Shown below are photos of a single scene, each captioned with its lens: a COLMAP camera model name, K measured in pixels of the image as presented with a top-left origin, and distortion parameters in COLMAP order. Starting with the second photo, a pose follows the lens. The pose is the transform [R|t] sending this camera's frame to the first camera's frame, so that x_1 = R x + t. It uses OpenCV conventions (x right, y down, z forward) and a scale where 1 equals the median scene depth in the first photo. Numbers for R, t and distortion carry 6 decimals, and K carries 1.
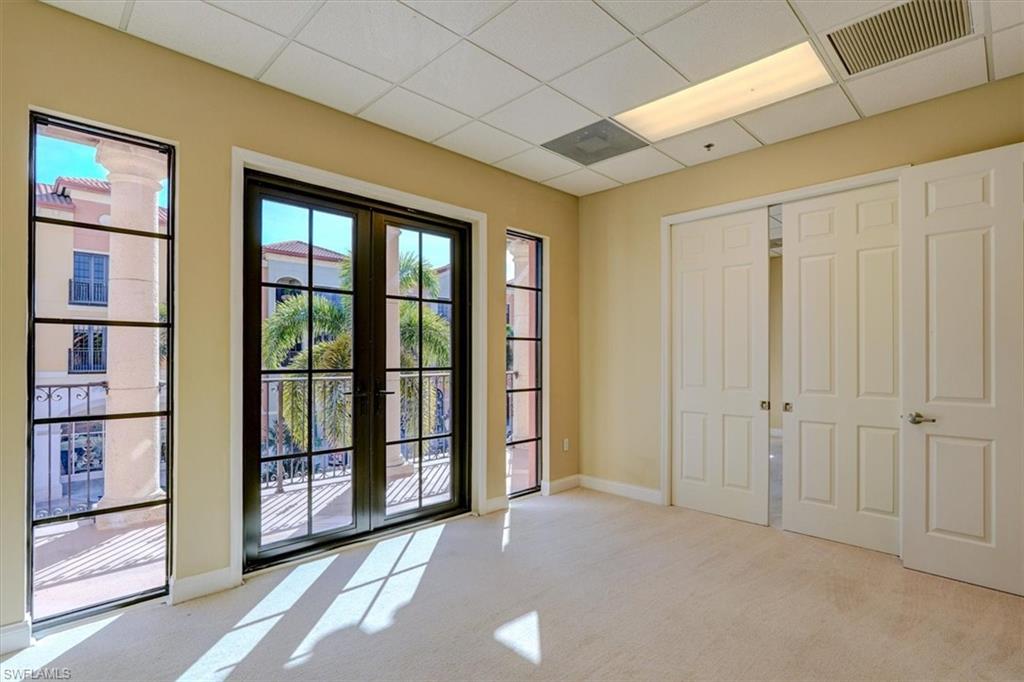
lens RADIAL K [[490.4, 0, 509.9], [0, 490.4, 356.4], [0, 0, 1]] dist [-0.002562, 0.000200]
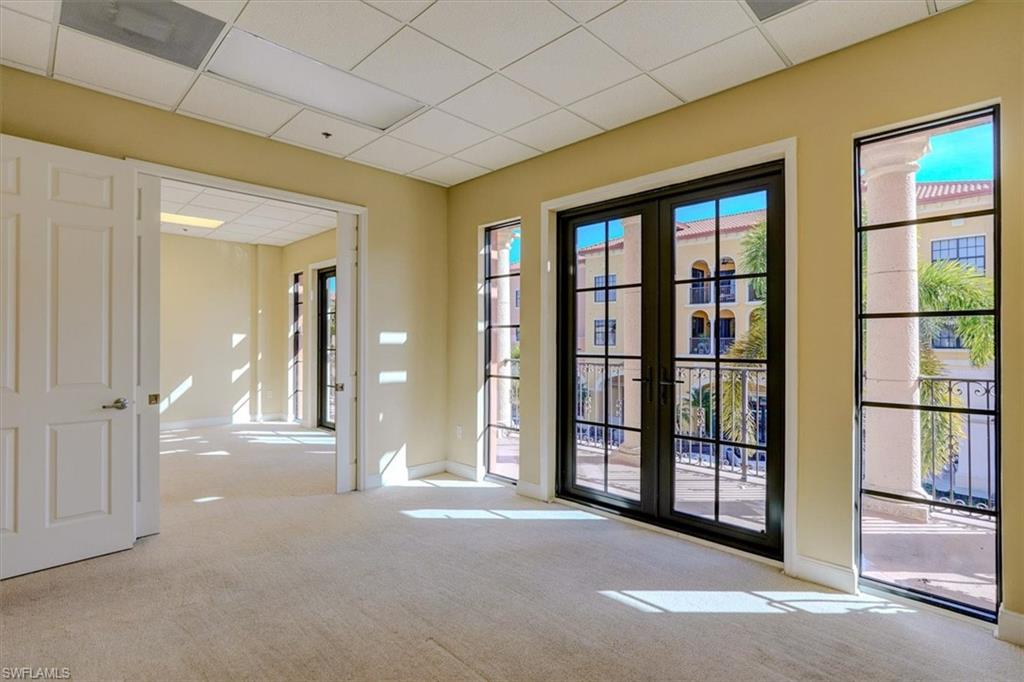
lens RADIAL K [[494.1, 0, 512.0], [0, 494.1, 341.0], [0, 0, 1]] dist [0.002707, 0.000710]
pose [[0.012867, -0.002646, -0.999914, 0.748724], [-0.001457, 0.999995, -0.002665, -0.004210], [0.999916, 0.001491, 0.012863, 0.704725]]
